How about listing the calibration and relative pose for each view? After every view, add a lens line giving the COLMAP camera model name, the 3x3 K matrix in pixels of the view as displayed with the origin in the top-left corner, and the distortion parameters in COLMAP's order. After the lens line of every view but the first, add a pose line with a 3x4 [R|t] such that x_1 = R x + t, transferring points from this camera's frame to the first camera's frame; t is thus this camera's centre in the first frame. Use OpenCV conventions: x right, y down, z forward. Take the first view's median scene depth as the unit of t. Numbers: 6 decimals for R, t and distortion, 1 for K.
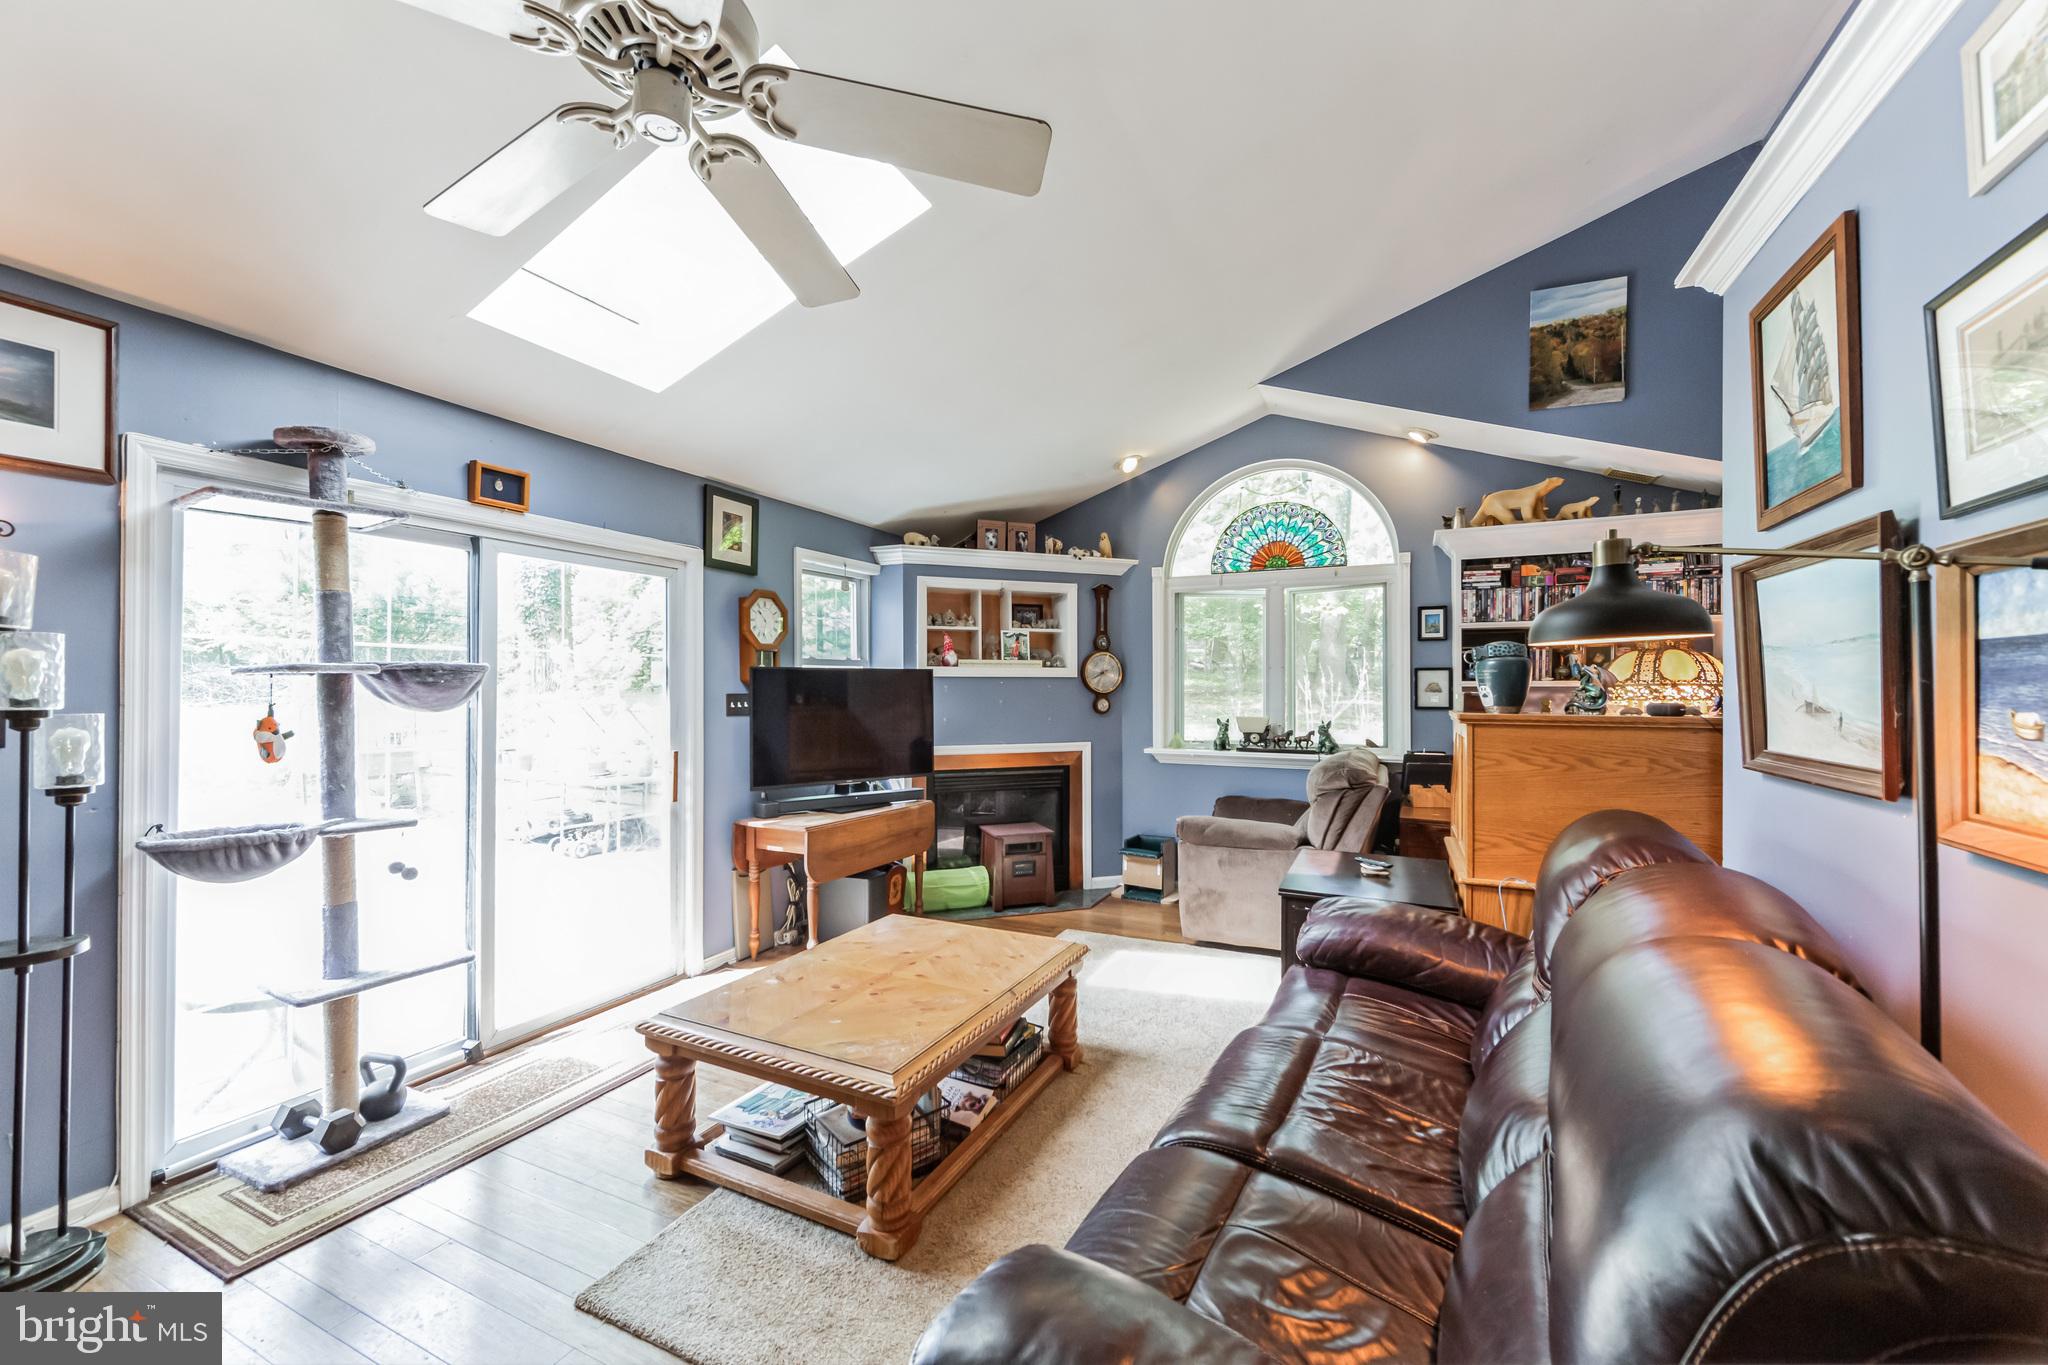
lens RADIAL K [[803.7, 0, 1040.5], [0, 803.7, 683.1], [0, 0, 1]] dist [-0.004165, -0.000203]
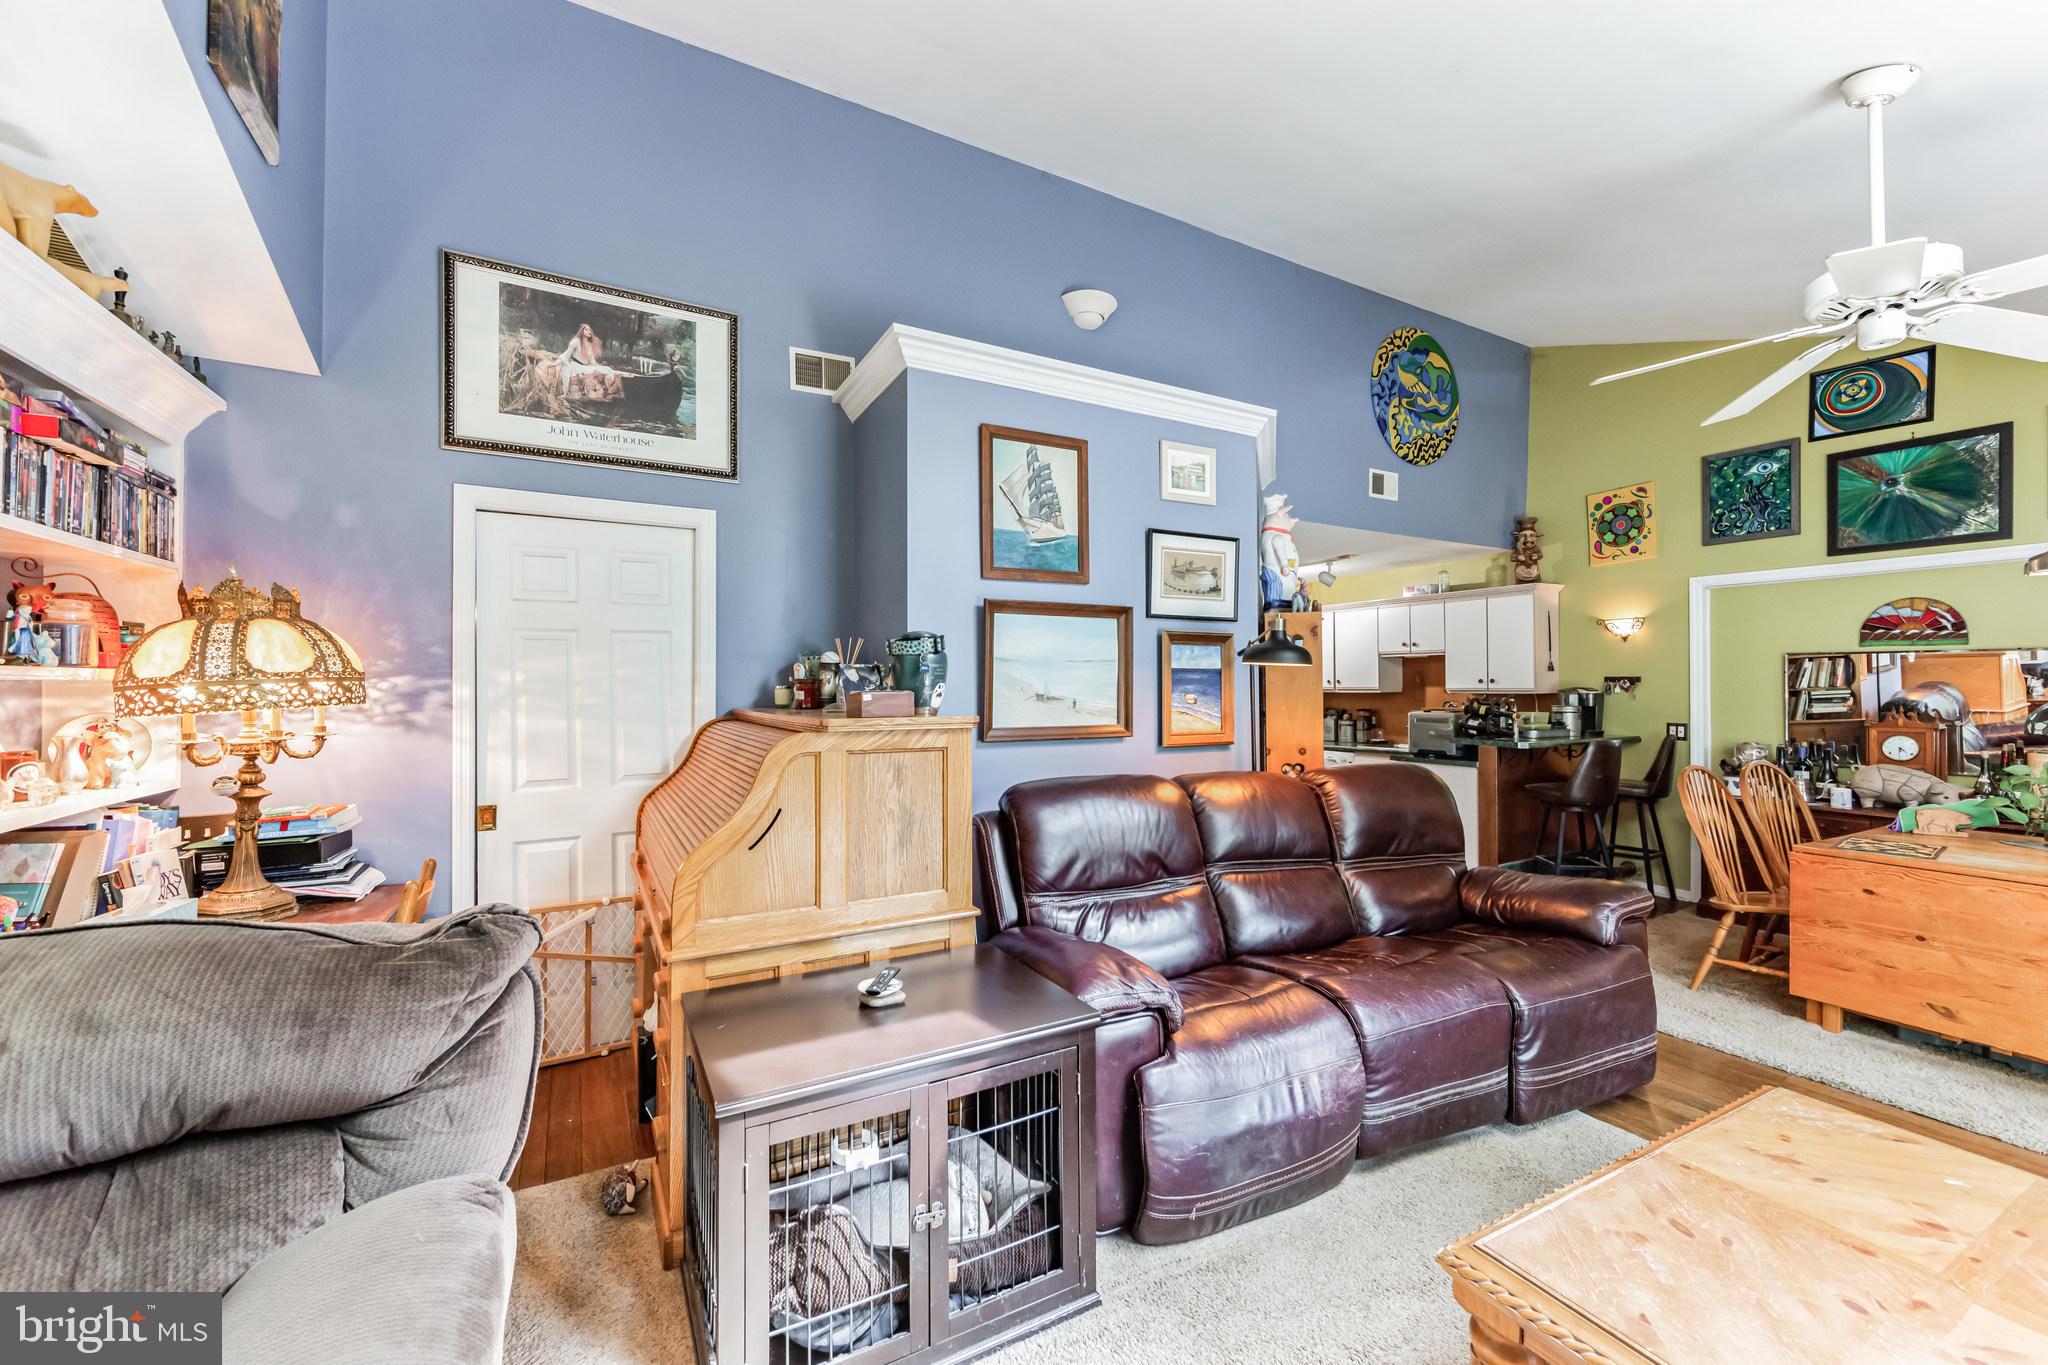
lens RADIAL K [[803.7, 0, 1025.0], [0, 803.7, 683.2], [0, 0, 1]] dist [-0.004165, -0.000203]
pose [[-0.799218, 0.000944, 0.601040, -0.019330], [-0.005572, 0.999944, -0.008979, 0.007407], [-0.601015, -0.010525, -0.799169, 1.106984]]
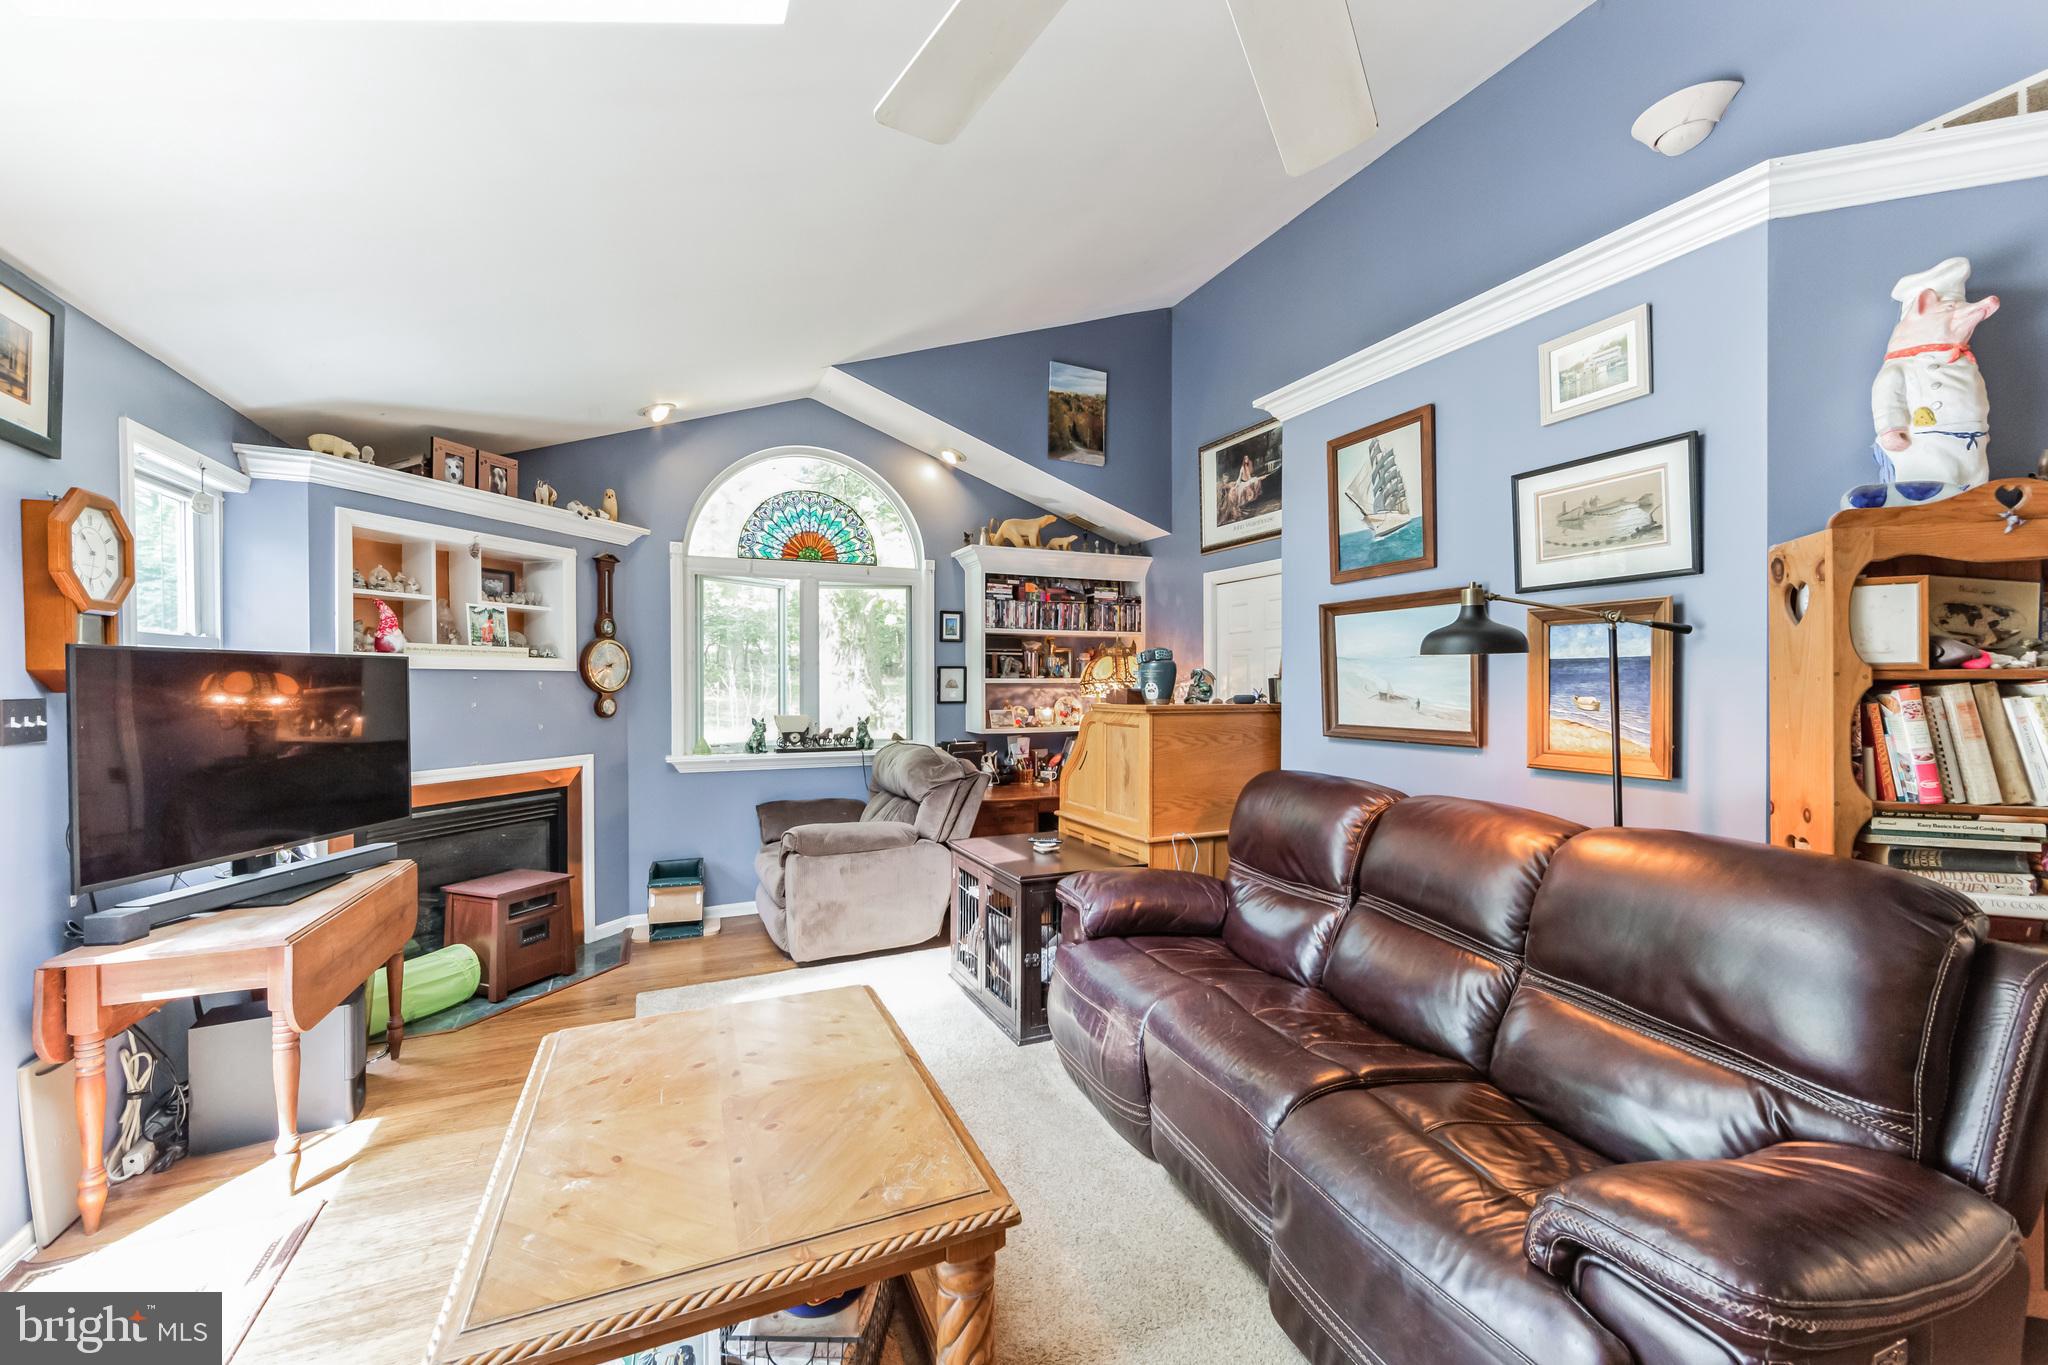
lens RADIAL K [[803.7, 0, 1036.9], [0, 803.7, 689.3], [0, 0, 1]] dist [-0.004165, -0.000203]
pose [[0.640416, -0.006373, 0.768002, -0.352650], [-0.003272, 0.999934, 0.011026, 0.000226], [-0.768021, -0.009574, 0.640353, 0.227889]]
